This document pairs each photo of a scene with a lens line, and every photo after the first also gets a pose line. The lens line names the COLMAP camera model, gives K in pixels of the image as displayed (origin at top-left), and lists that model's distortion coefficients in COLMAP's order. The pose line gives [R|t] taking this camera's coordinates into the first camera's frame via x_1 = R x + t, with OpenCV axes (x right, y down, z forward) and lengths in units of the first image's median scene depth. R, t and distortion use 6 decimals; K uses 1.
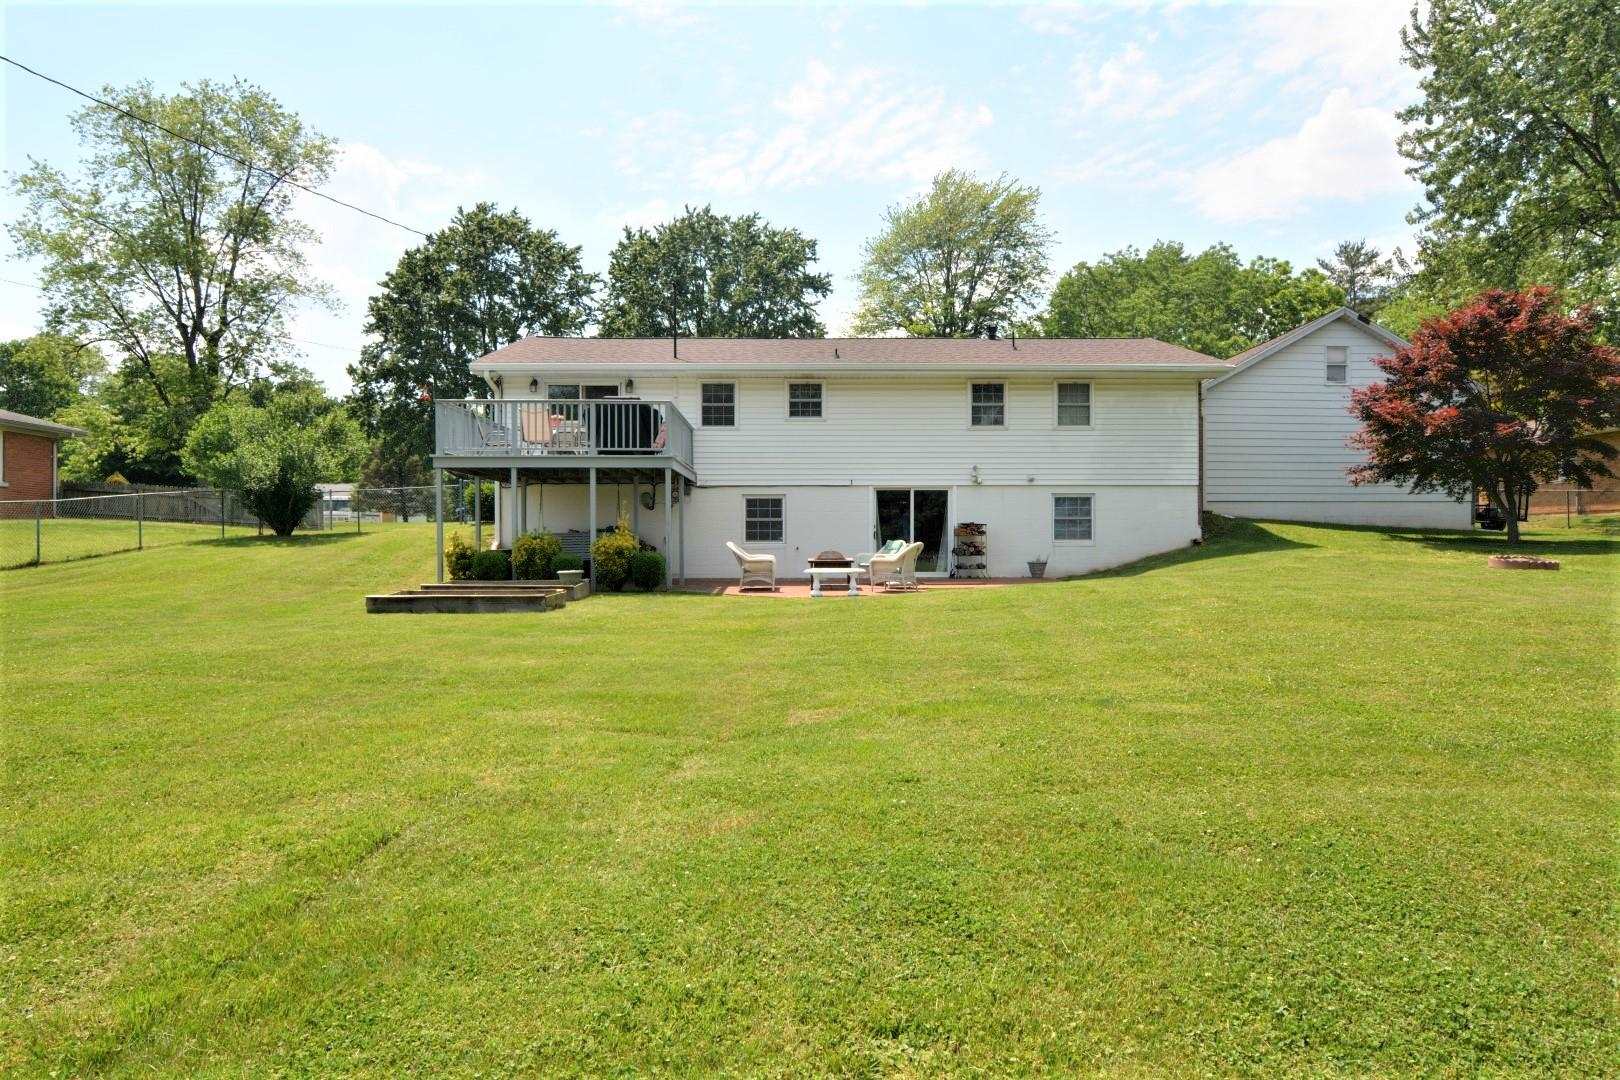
lens RADIAL K [[994.2, 0, 813.1], [0, 994.2, 542.6], [0, 0, 1]] dist [-0.002189, -0.011286]
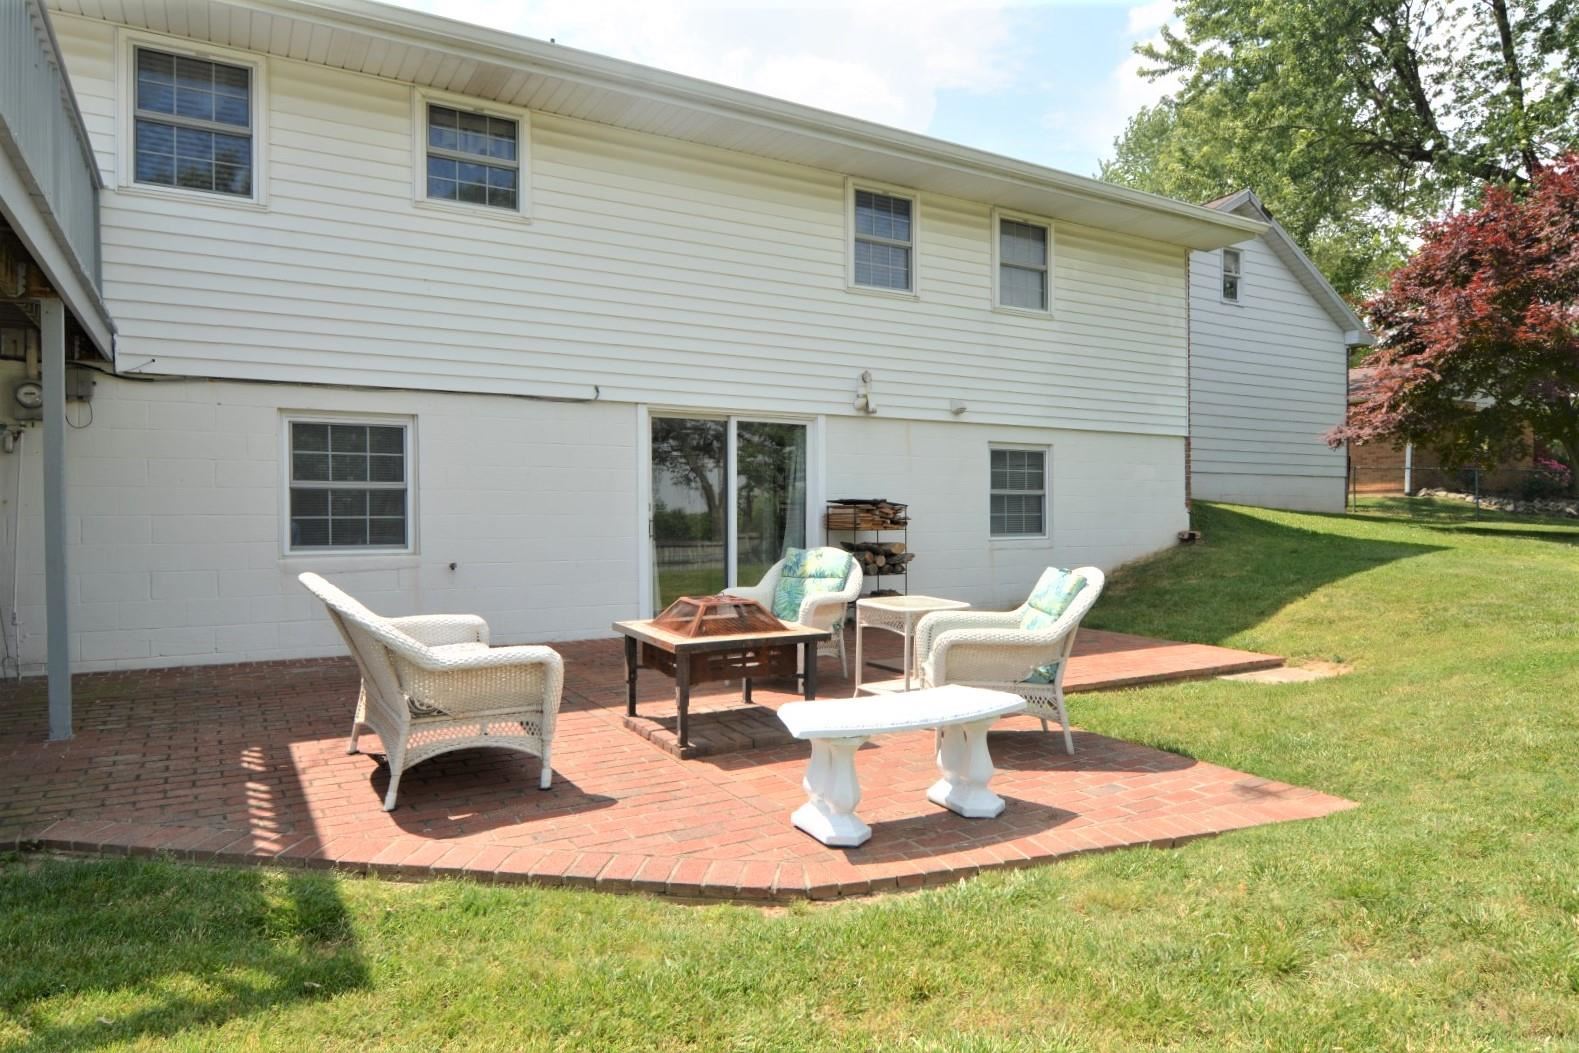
lens RADIAL K [[969.0, 0, 779.3], [0, 969.0, 530.6], [0, 0, 1]] dist [-0.002189, -0.011286]
pose [[0.880204, -0.004321, 0.474575, -0.077042], [-0.002958, 0.999889, 0.014590, -0.012453], [-0.474586, -0.014246, 0.880094, 0.629703]]
